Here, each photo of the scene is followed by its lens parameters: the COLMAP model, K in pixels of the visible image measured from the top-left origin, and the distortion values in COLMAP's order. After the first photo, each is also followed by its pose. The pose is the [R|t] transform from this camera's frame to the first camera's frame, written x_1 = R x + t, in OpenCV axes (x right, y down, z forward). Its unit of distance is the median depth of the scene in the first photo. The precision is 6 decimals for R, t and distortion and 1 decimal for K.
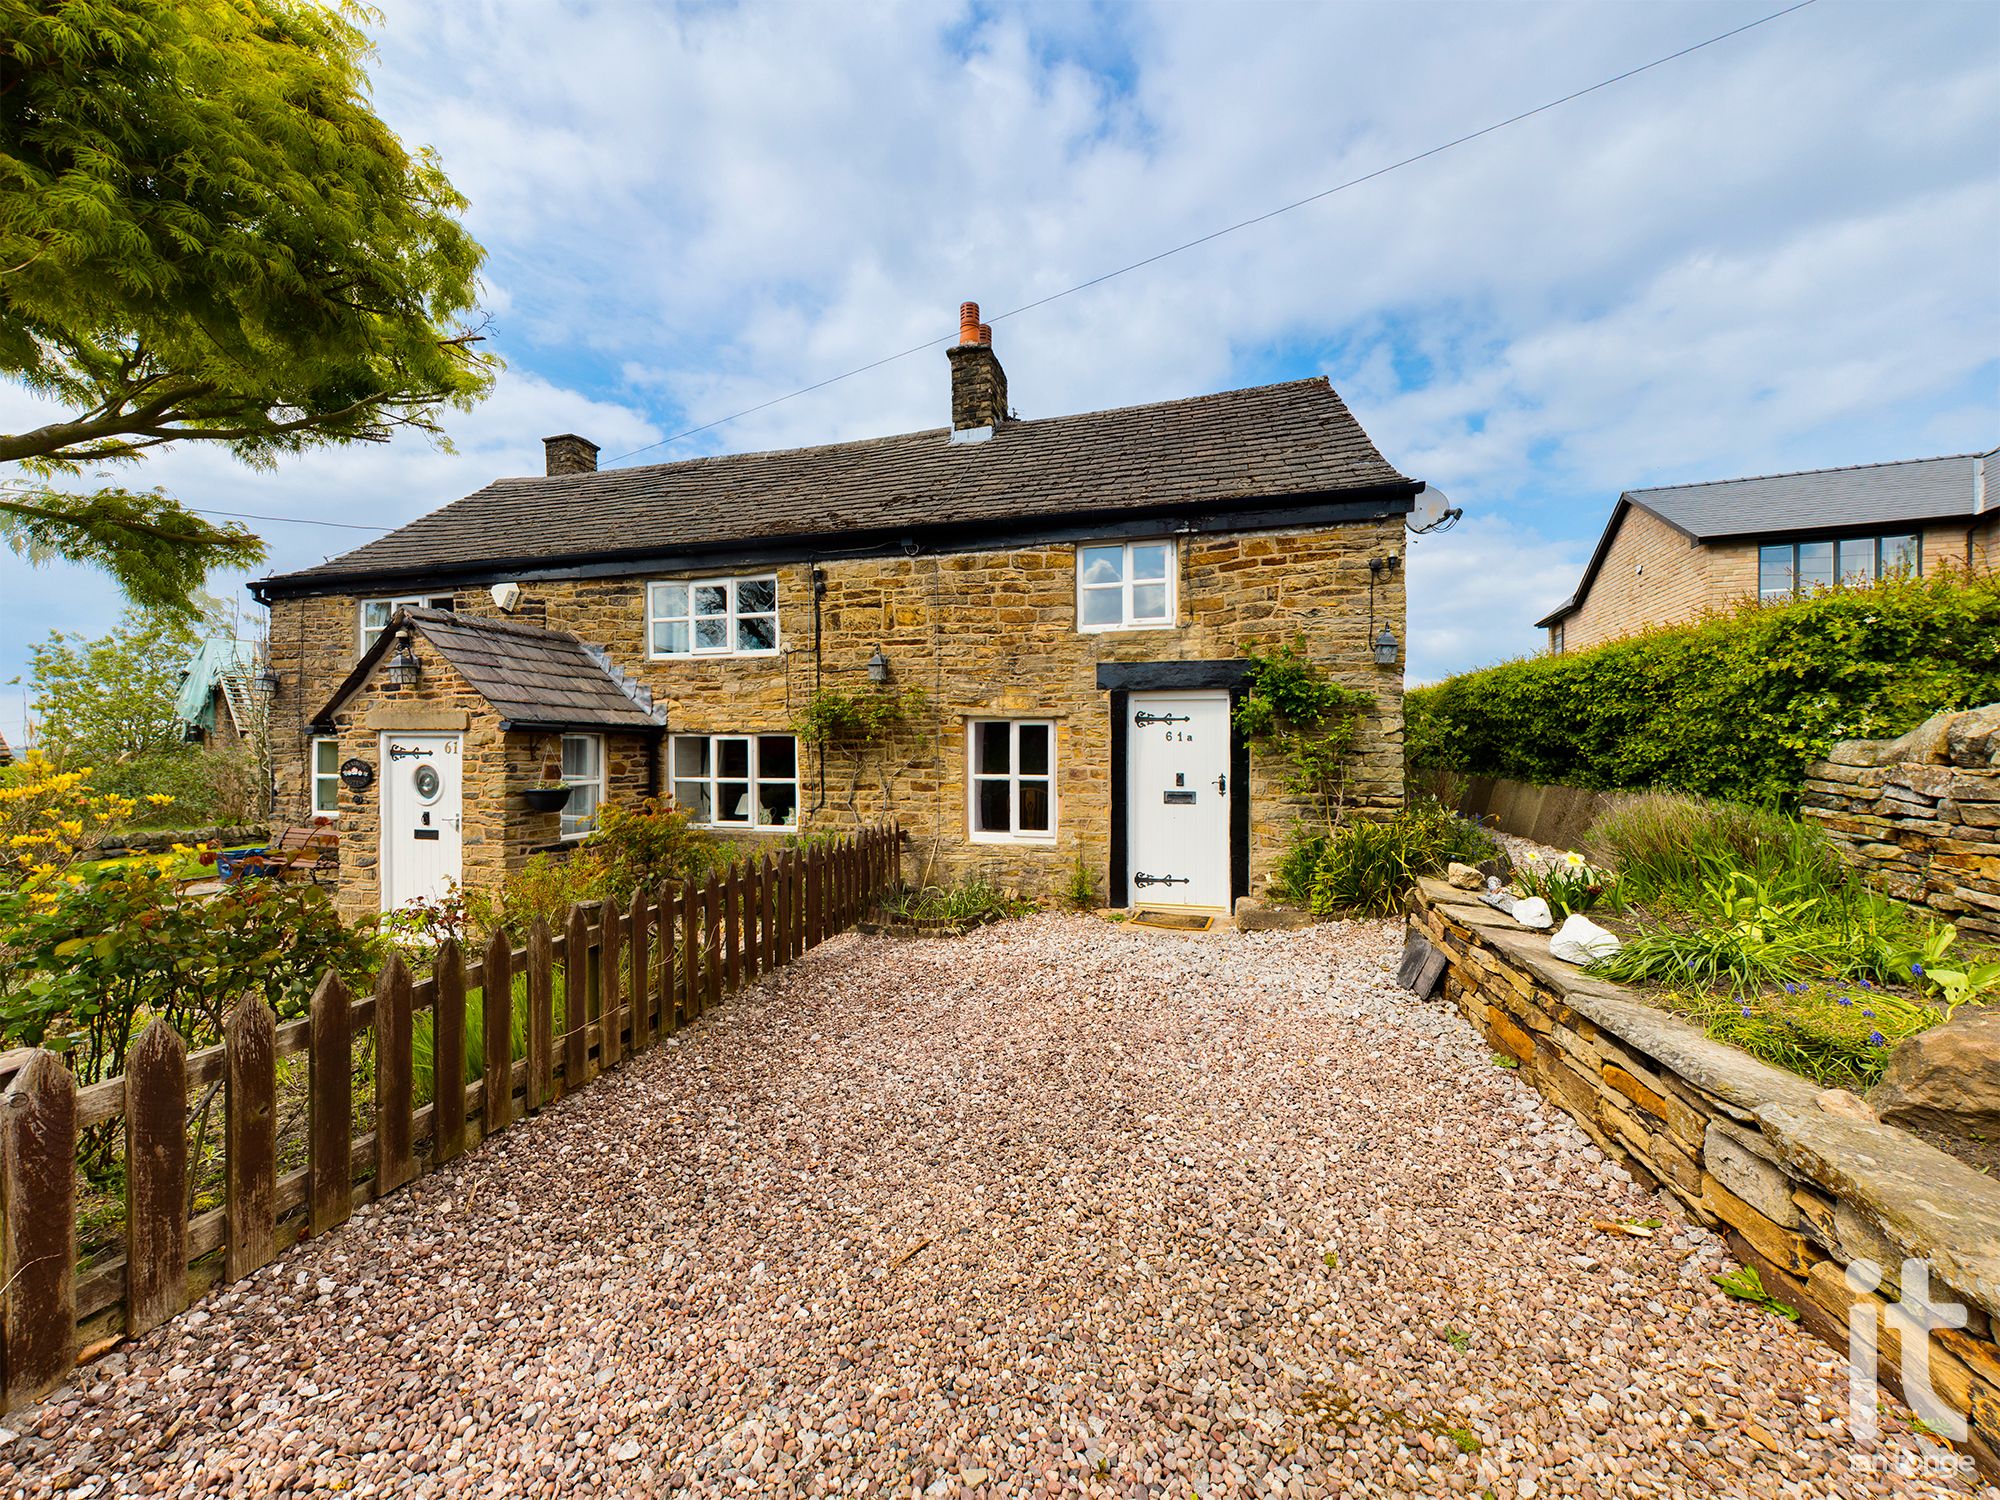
lens RADIAL K [[725.6, 0, 1005.2], [0, 725.6, 749.9], [0, 0, 1]] dist [0.003059, -0.000028]
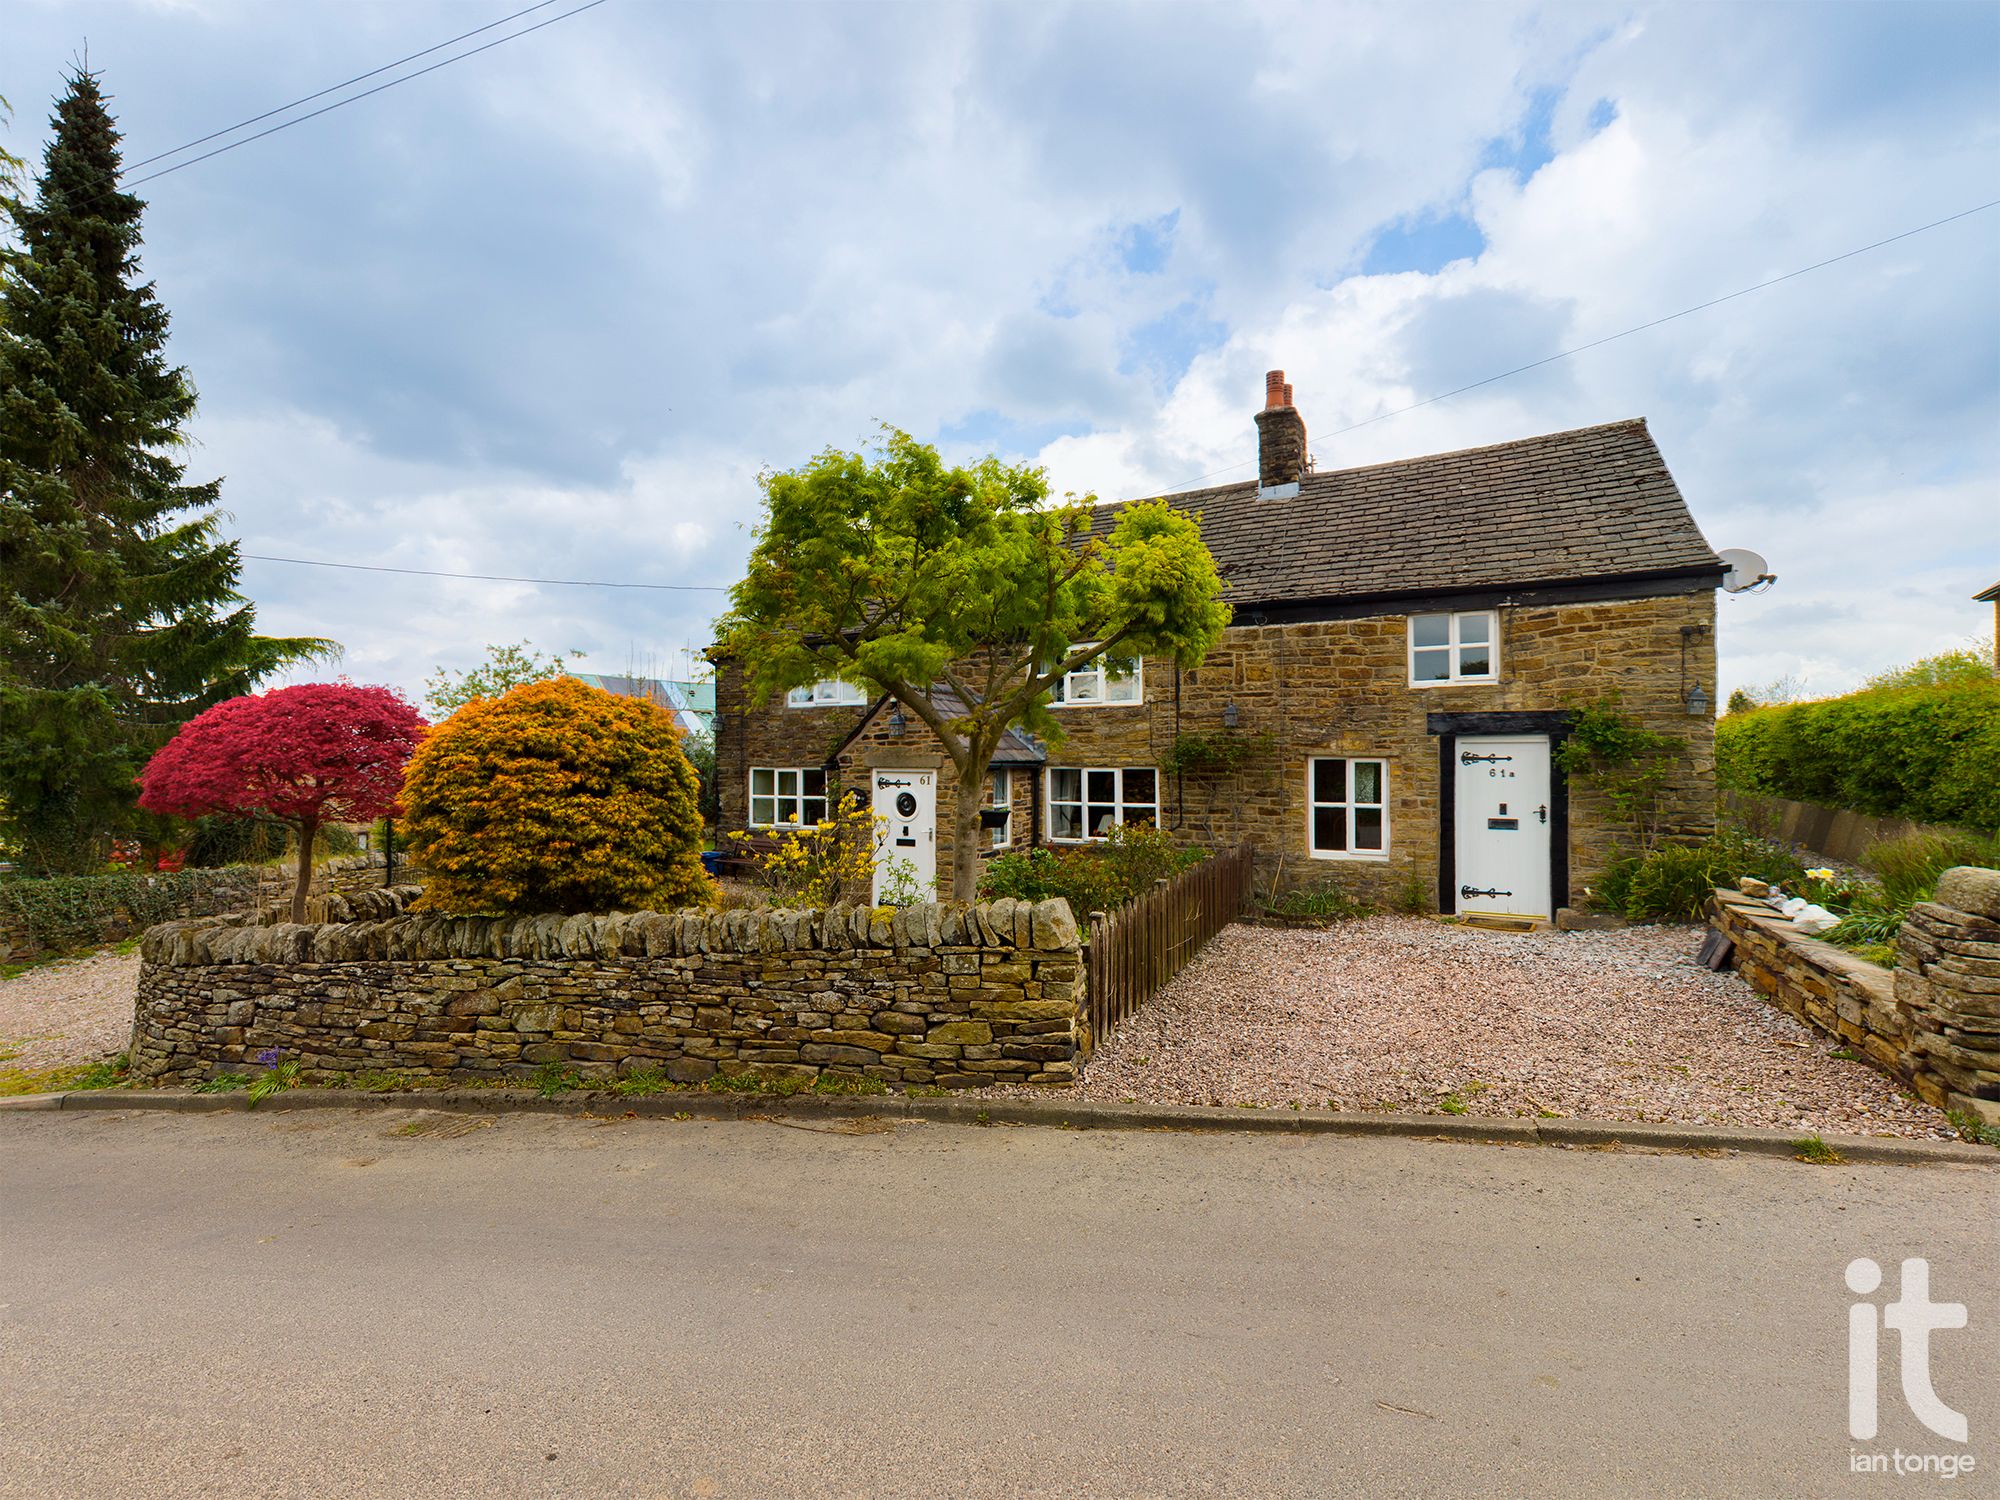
lens RADIAL K [[867.3, 0, 1009.6], [0, 867.3, 752.0], [0, 0, 1]] dist [0.000094, 0.000343]
pose [[0.973905, -0.003849, -0.226922, -0.224325], [0.002213, 0.999970, -0.007466, -0.043809], [0.226944, 0.006769, 0.973884, -0.572683]]
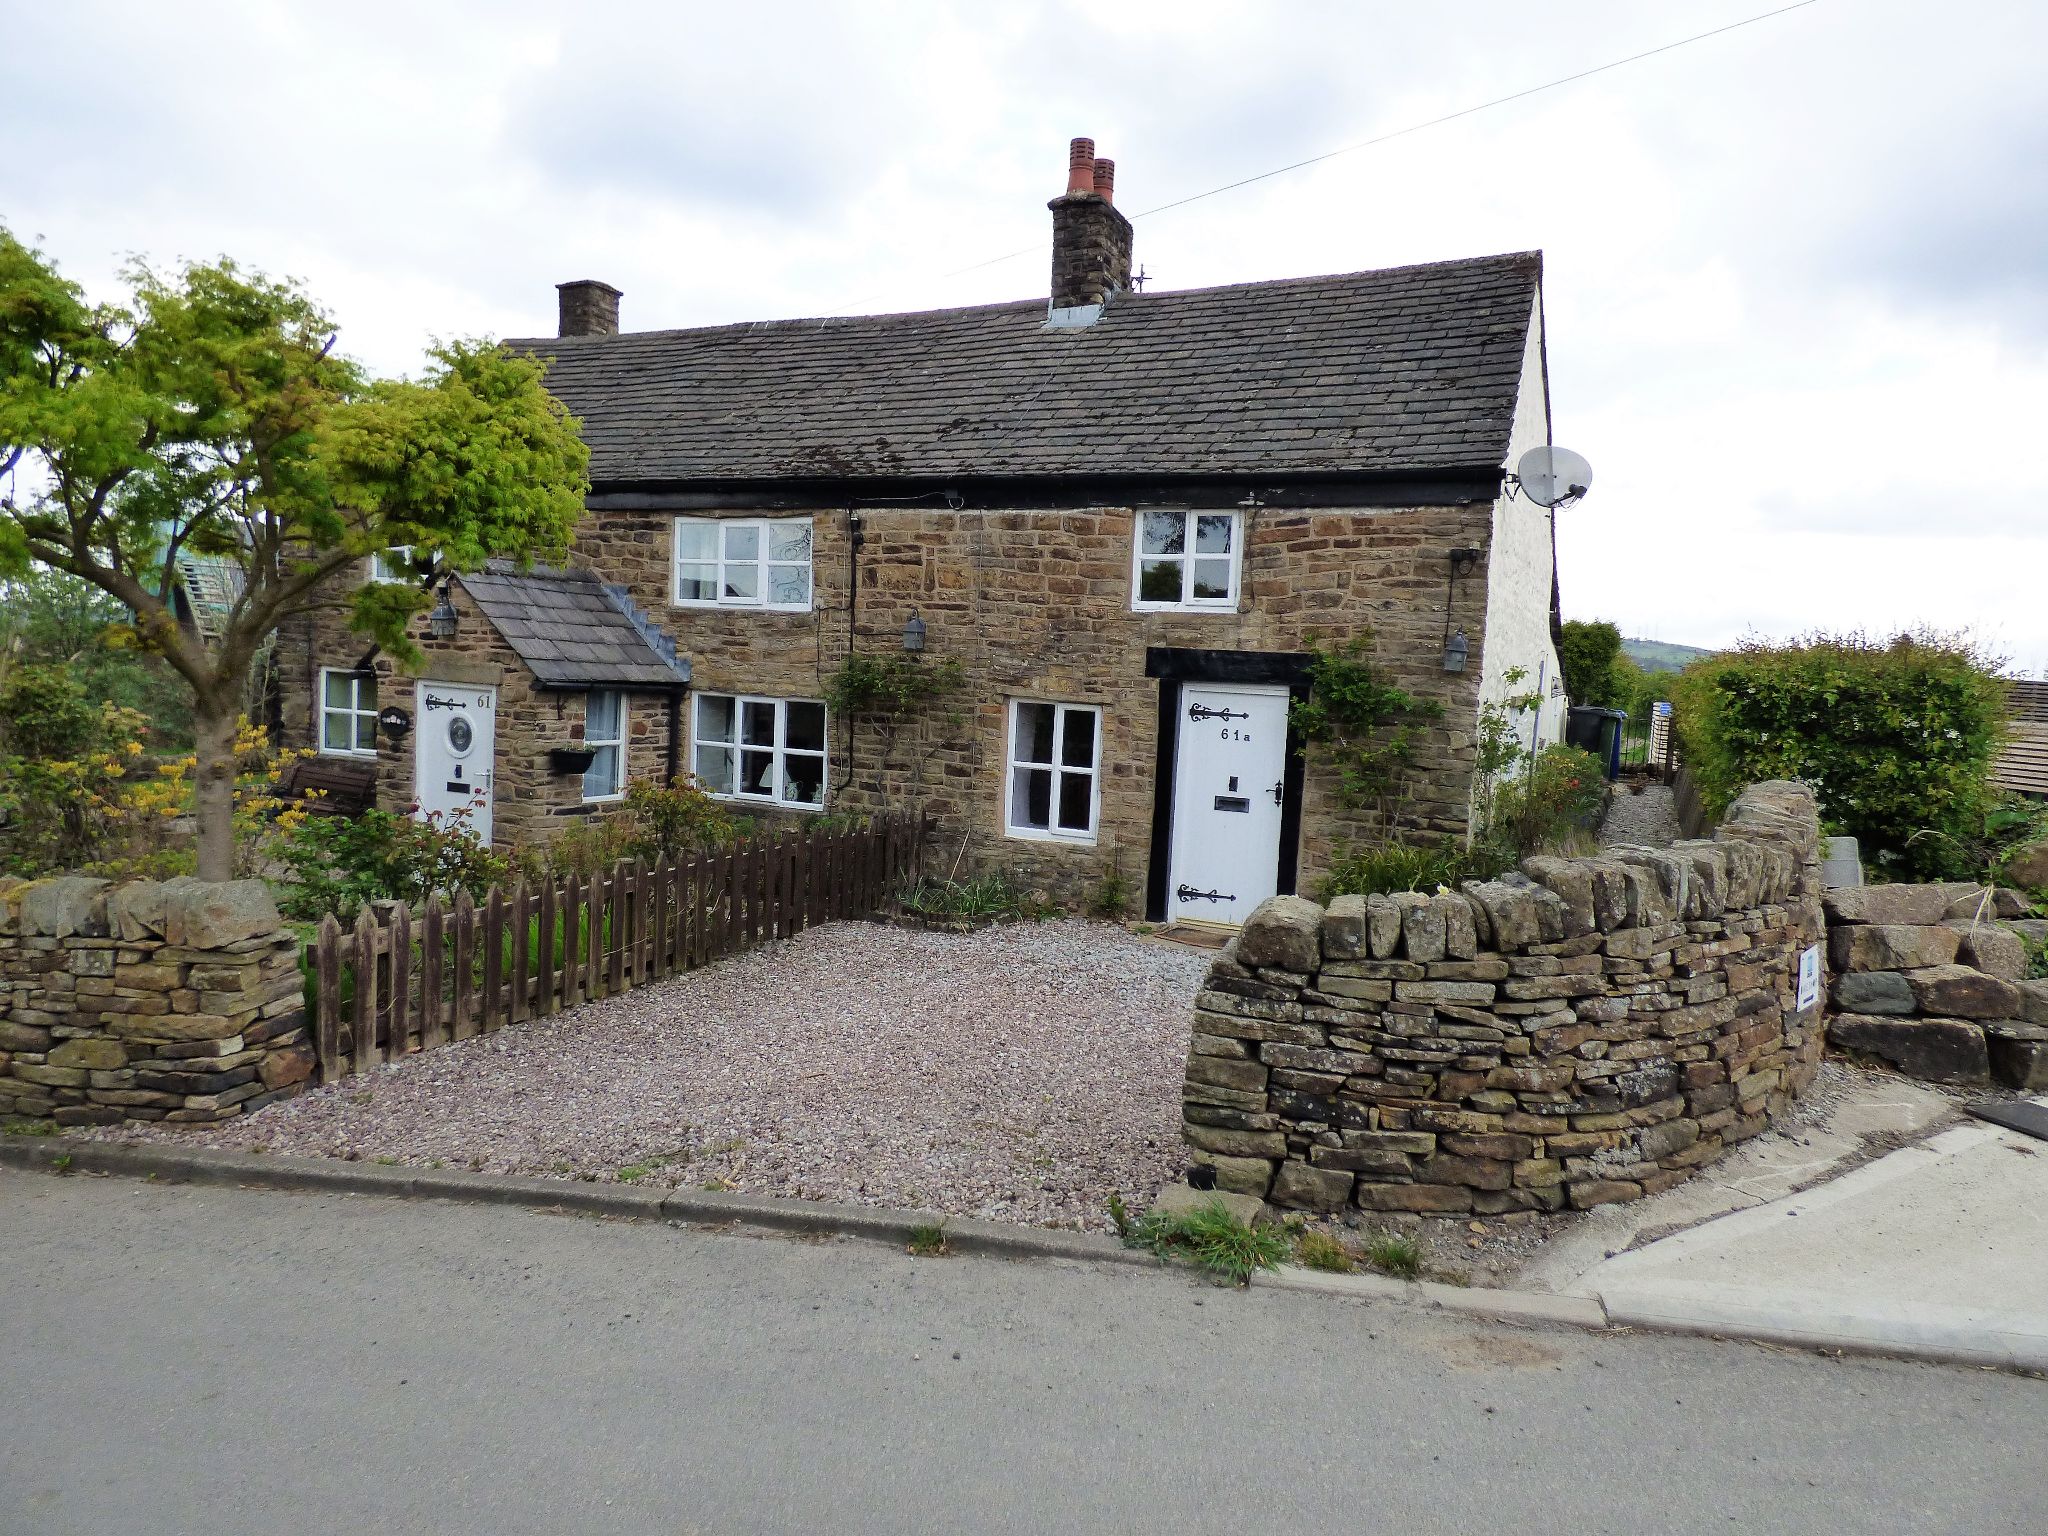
lens RADIAL K [[1239.7, 0, 1025.1], [0, 1239.7, 766.9], [0, 0, 1]] dist [-0.007462, -0.000493]
pose [[0.983386, 0.064854, -0.169549, 0.243677], [-0.052742, 0.995788, 0.074993, -0.078259], [0.173698, -0.064805, 0.982664, -0.515919]]
